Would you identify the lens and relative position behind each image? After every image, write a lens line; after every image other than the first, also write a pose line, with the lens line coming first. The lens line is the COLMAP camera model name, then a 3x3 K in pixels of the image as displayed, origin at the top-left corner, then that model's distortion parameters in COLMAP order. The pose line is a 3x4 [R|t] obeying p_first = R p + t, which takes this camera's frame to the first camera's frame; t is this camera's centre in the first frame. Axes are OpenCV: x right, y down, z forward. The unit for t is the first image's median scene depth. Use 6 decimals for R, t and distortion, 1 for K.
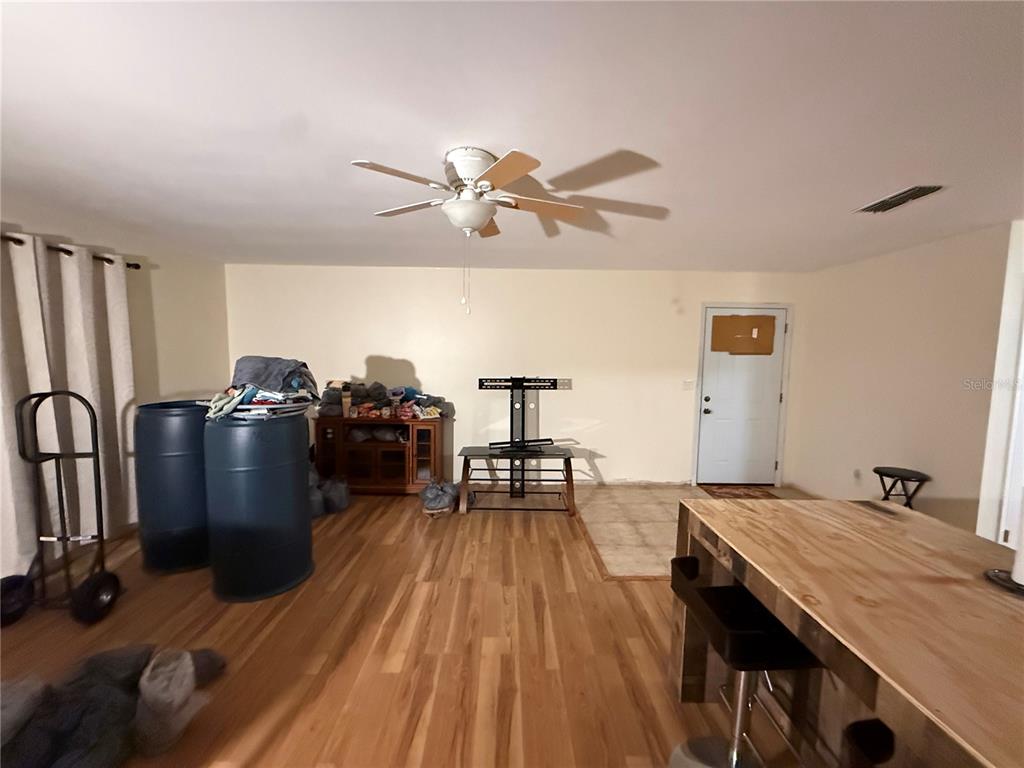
lens RADIAL K [[408.6, 0, 510.5], [0, 408.6, 385.6], [0, 0, 1]] dist [0.001859, -0.000299]
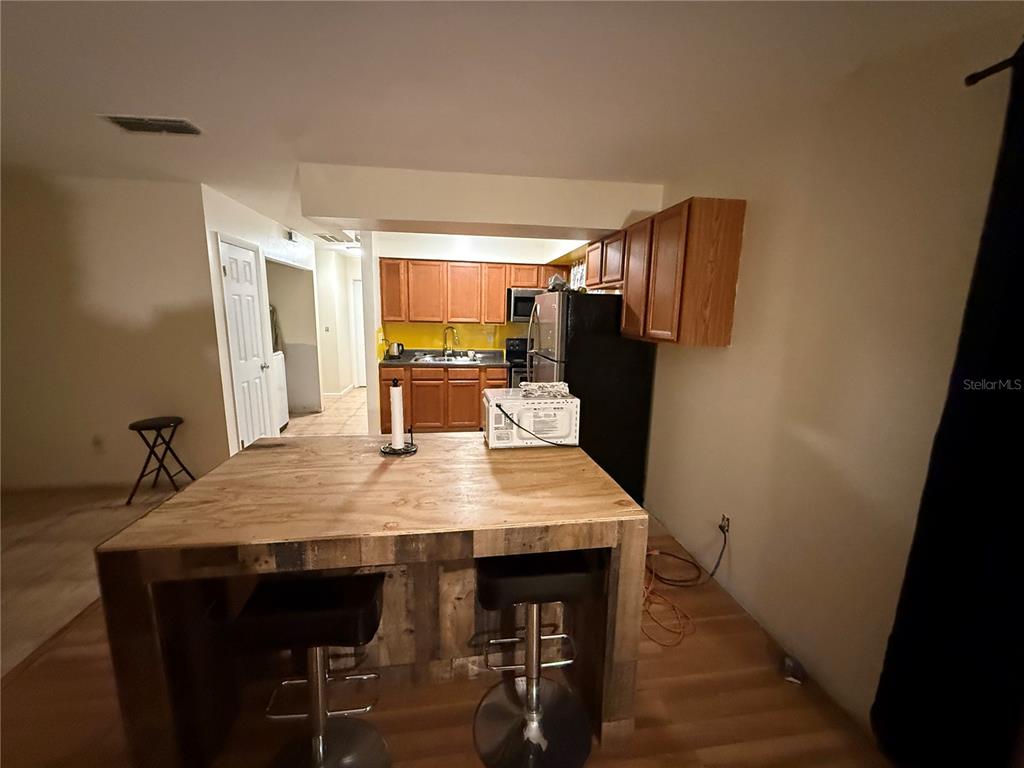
lens RADIAL K [[408.6, 0, 508.6], [0, 408.6, 386.2], [0, 0, 1]] dist [0.001859, -0.000299]
pose [[-0.132882, -0.188245, 0.973091, -0.189802], [0.070641, 0.977502, 0.198745, -0.019276], [-0.988611, 0.095150, -0.116595, 0.511069]]
